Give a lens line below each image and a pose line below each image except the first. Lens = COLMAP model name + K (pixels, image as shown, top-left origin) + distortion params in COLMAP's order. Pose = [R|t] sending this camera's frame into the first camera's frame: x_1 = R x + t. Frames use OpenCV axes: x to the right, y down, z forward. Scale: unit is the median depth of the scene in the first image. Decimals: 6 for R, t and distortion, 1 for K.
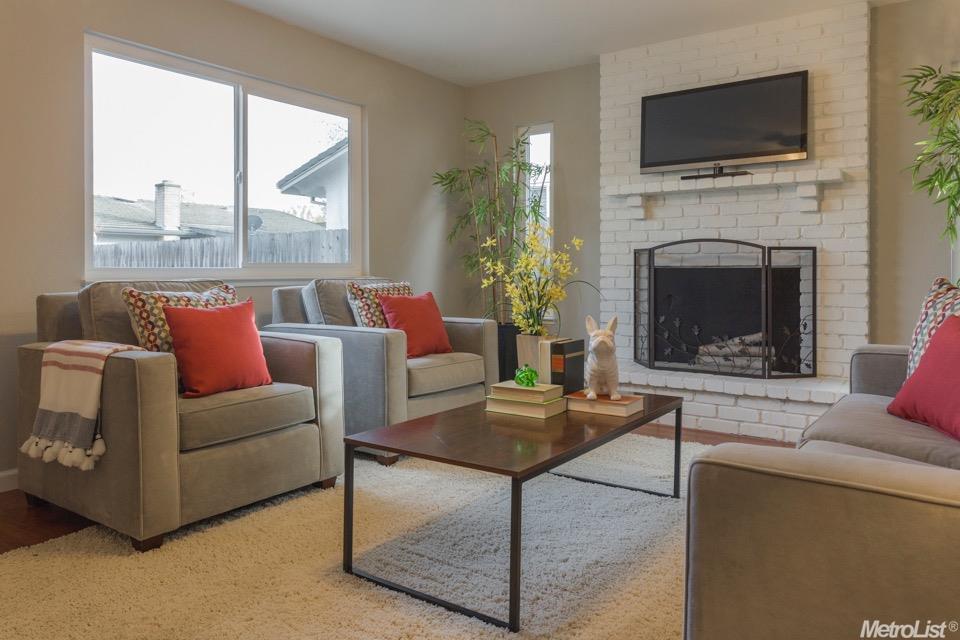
lens RADIAL K [[673.8, 0, 480.7], [0, 673.8, 276.0], [0, 0, 1]] dist [0.000444, 0.002071]
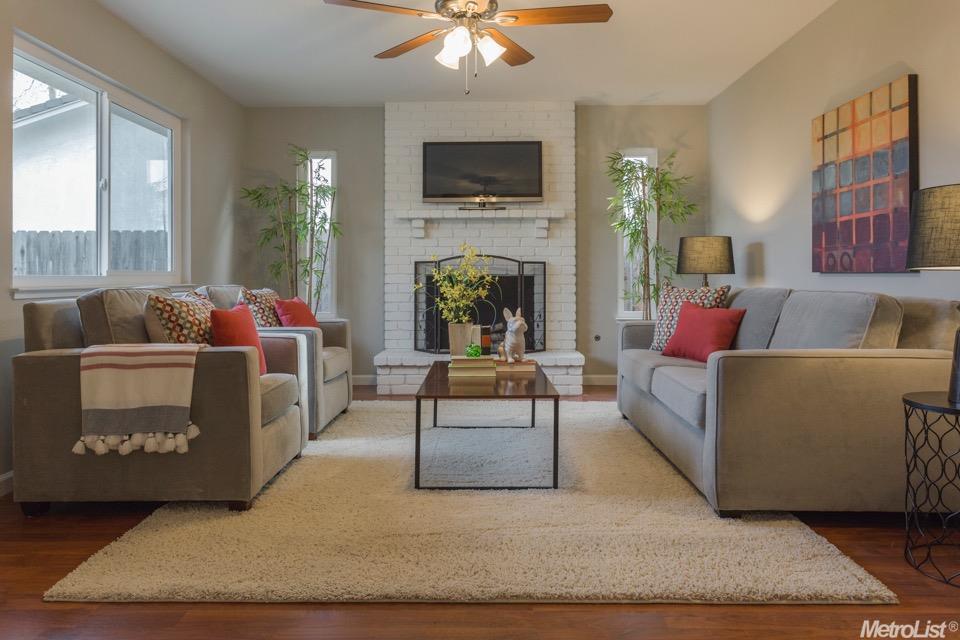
lens RADIAL K [[673.8, 0, 480.7], [0, 673.8, 276.0], [0, 0, 1]] dist [0.000444, 0.002071]
pose [[0.824006, 0.000596, 0.566580, -0.456543], [0.006213, 0.999930, -0.010086, 0.001571], [-0.566546, 0.011831, 0.823945, -0.128640]]
